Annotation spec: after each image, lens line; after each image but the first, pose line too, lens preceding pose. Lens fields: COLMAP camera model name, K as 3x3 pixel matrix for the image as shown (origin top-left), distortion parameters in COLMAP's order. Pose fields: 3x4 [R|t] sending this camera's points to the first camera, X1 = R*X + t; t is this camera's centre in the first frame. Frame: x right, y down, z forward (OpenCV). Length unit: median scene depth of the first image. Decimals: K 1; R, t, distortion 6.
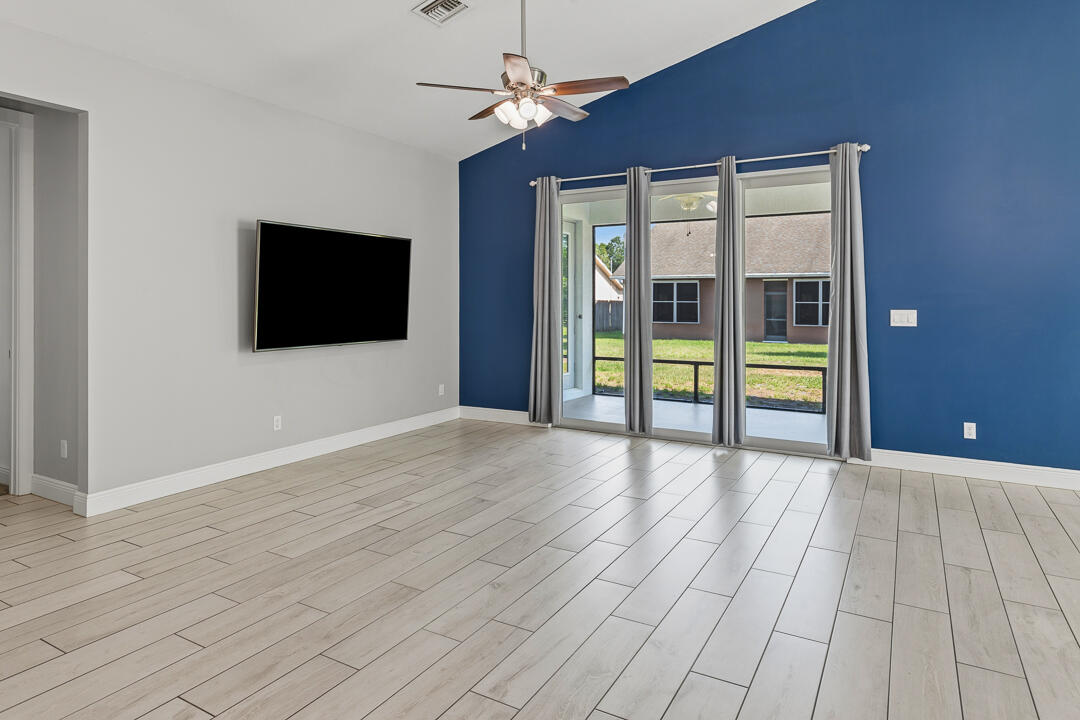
lens RADIAL K [[633.6, 0, 534.4], [0, 633.6, 298.6], [0, 0, 1]] dist [0.004882, 0.000040]
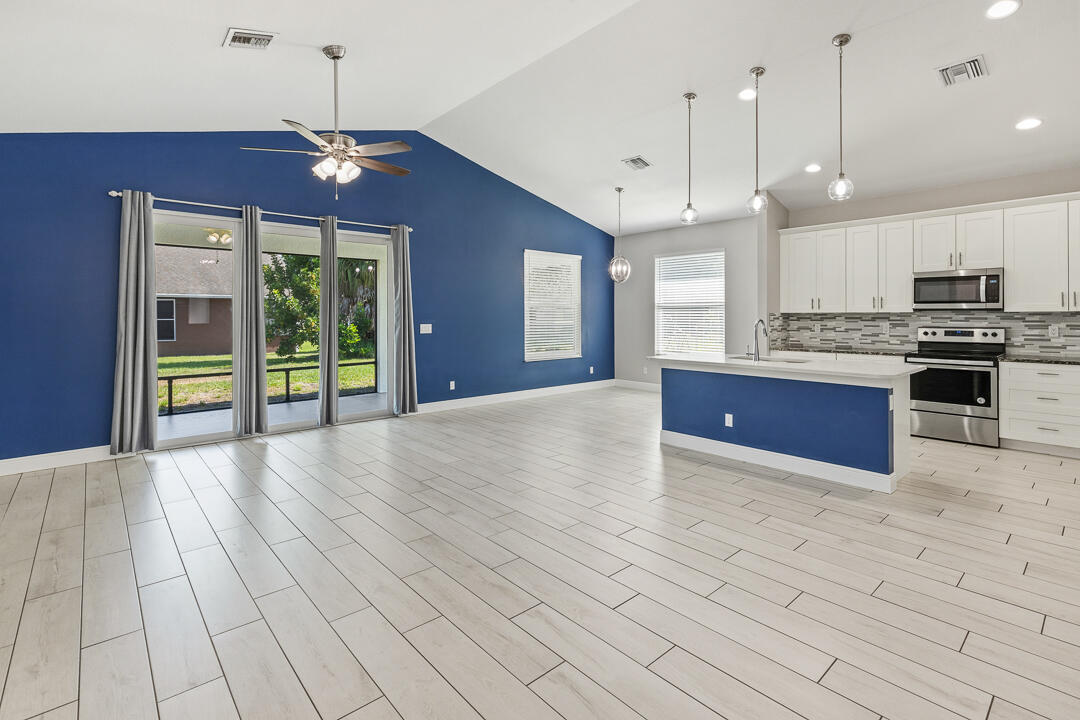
lens RADIAL K [[500.9, 0, 531.9], [0, 500.9, 317.0], [0, 0, 1]] dist [0.002553, 0.000847]
pose [[0.323971, -0.003590, 0.946060, -0.597745], [0.001100, 0.999994, 0.003418, -0.006634], [-0.946066, -0.000067, 0.323973, 0.236040]]
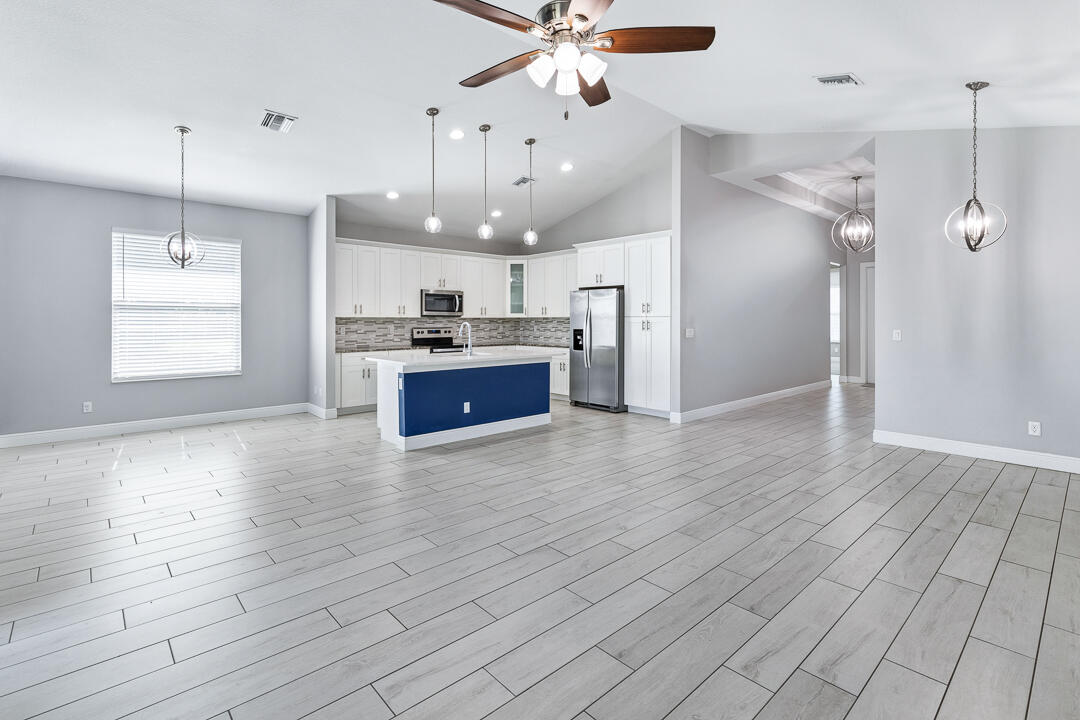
lens RADIAL K [[500.9, 0, 537.5], [0, 500.9, 323.4], [0, 0, 1]] dist [0.002553, 0.000847]
pose [[-0.953797, -0.001982, 0.300446, -0.113572], [-0.000495, 0.999987, 0.005025, -0.002303], [-0.300452, 0.004644, -0.953785, 1.133115]]
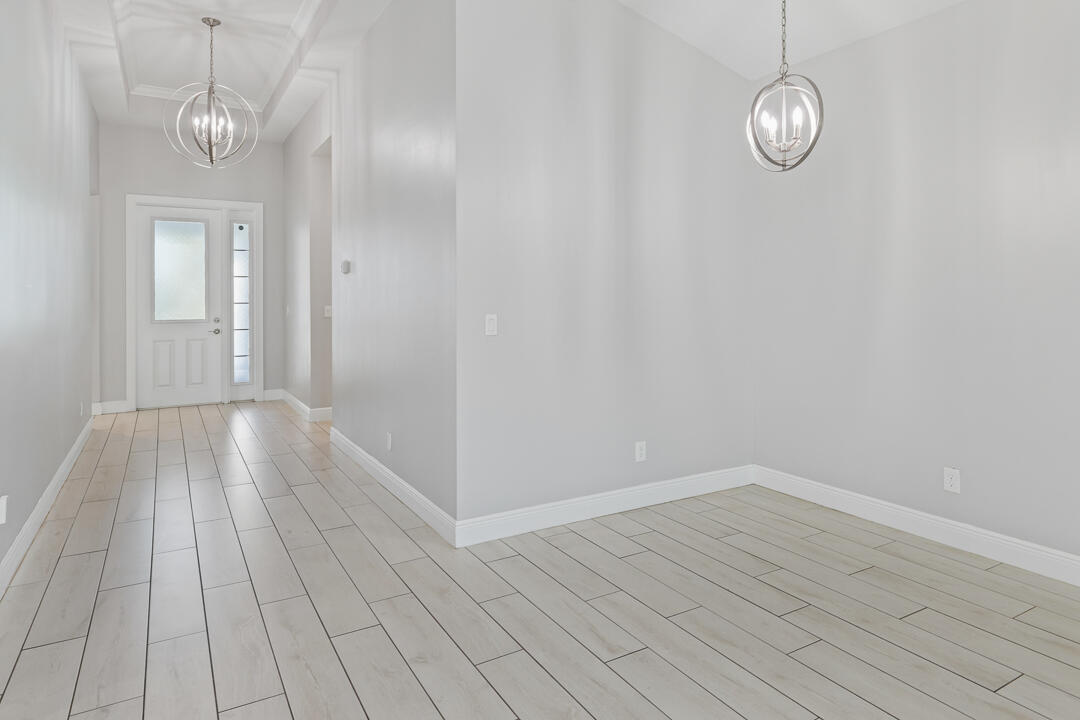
lens RADIAL K [[633.6, 0, 542.4], [0, 633.6, 297.8], [0, 0, 1]] dist [0.004882, 0.000040]
pose [[-0.482389, 0.003459, -0.875950, 0.041872], [0.004519, 0.999989, 0.001460, -0.001943], [0.875945, -0.003254, -0.482399, 0.338521]]
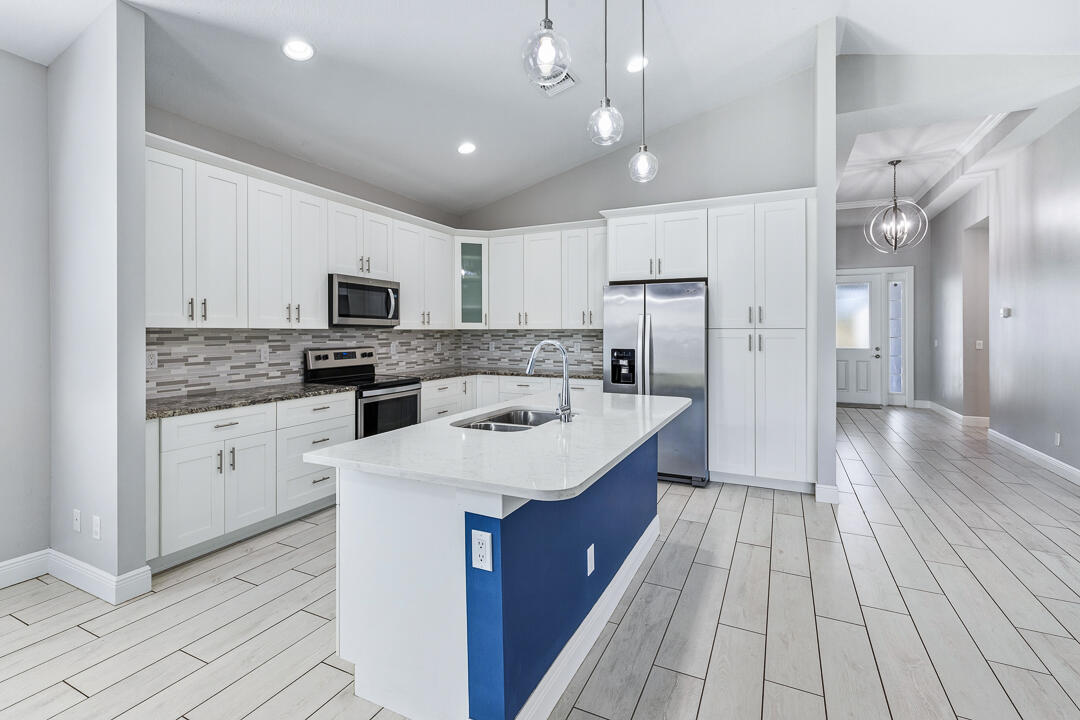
lens RADIAL K [[500.9, 0, 531.5], [0, 500.9, 329.5], [0, 0, 1]] dist [0.002553, 0.000847]
pose [[-0.997584, -0.001029, -0.069456, 0.411425], [-0.000670, 0.999986, -0.005185, -0.007404], [0.069460, -0.005126, -0.997572, 0.594763]]
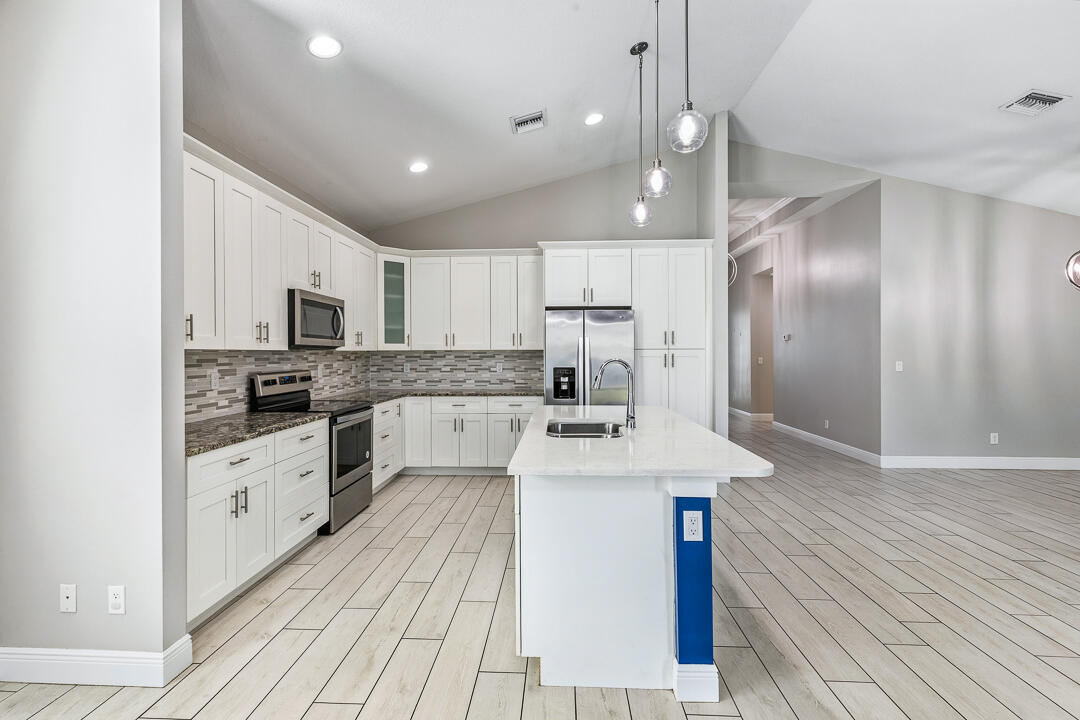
lens RADIAL K [[500.9, 0, 535.0], [0, 500.9, 351.3], [0, 0, 1]] dist [0.002553, 0.000847]
pose [[-0.887127, 0.002841, -0.461516, 0.681609], [0.004976, 0.999982, -0.003409, -0.006545], [0.461498, -0.005321, -0.887125, 0.572734]]
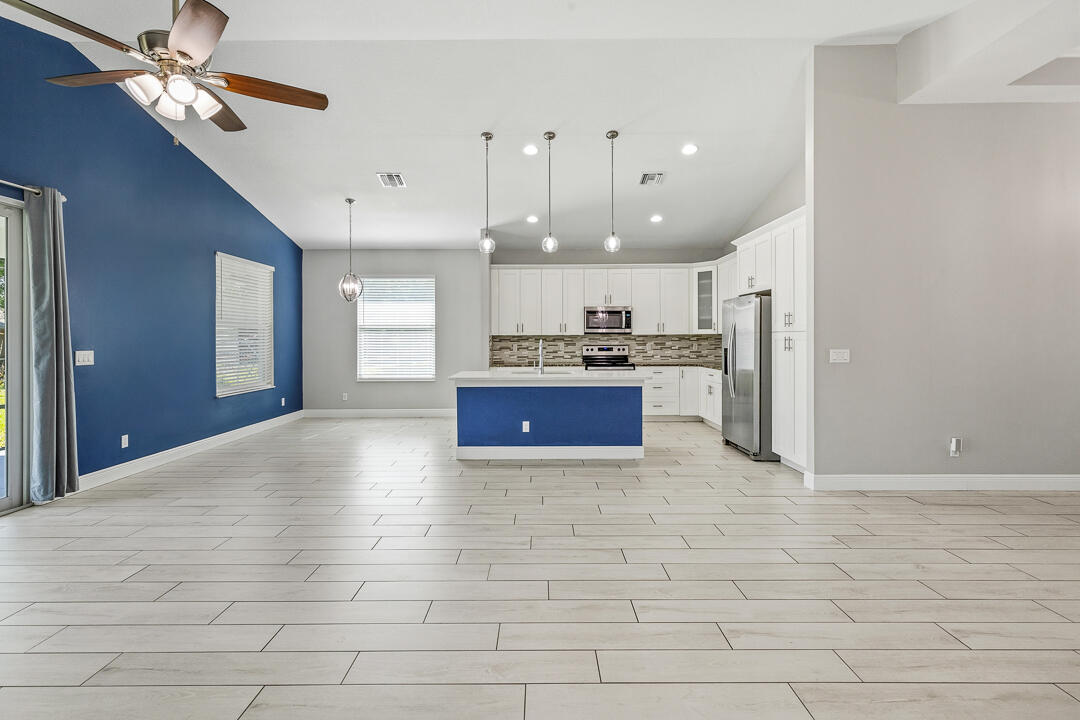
lens RADIAL K [[500.9, 0, 536.2], [0, 500.9, 333.0], [0, 0, 1]] dist [0.002553, 0.000847]
pose [[-0.497356, 0.011094, 0.867475, -0.548000], [0.002577, 0.999933, -0.011310, -0.001082], [-0.867543, -0.003389, -0.497352, 0.676408]]
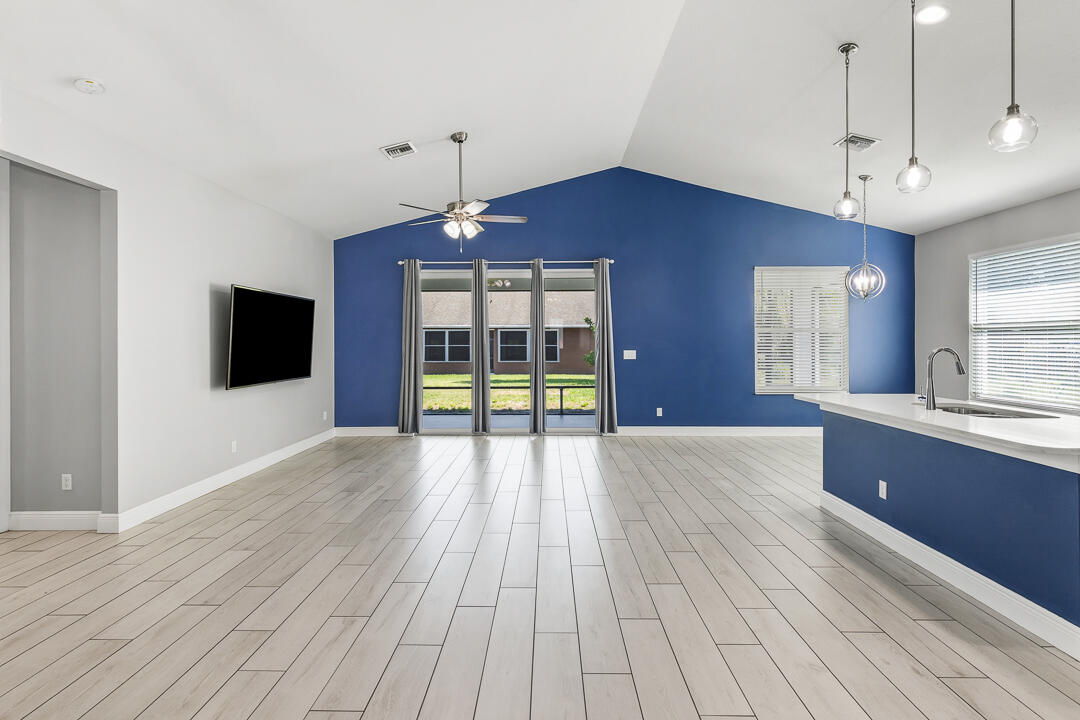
lens RADIAL K [[500.9, 0, 534.0], [0, 500.9, 351.1], [0, 0, 1]] dist [0.002553, 0.000847]
pose [[0.876212, -0.011241, 0.481795, -0.337864], [0.002866, 0.999832, 0.018115, -0.007592], [-0.481918, -0.014492, 0.876097, -0.137585]]
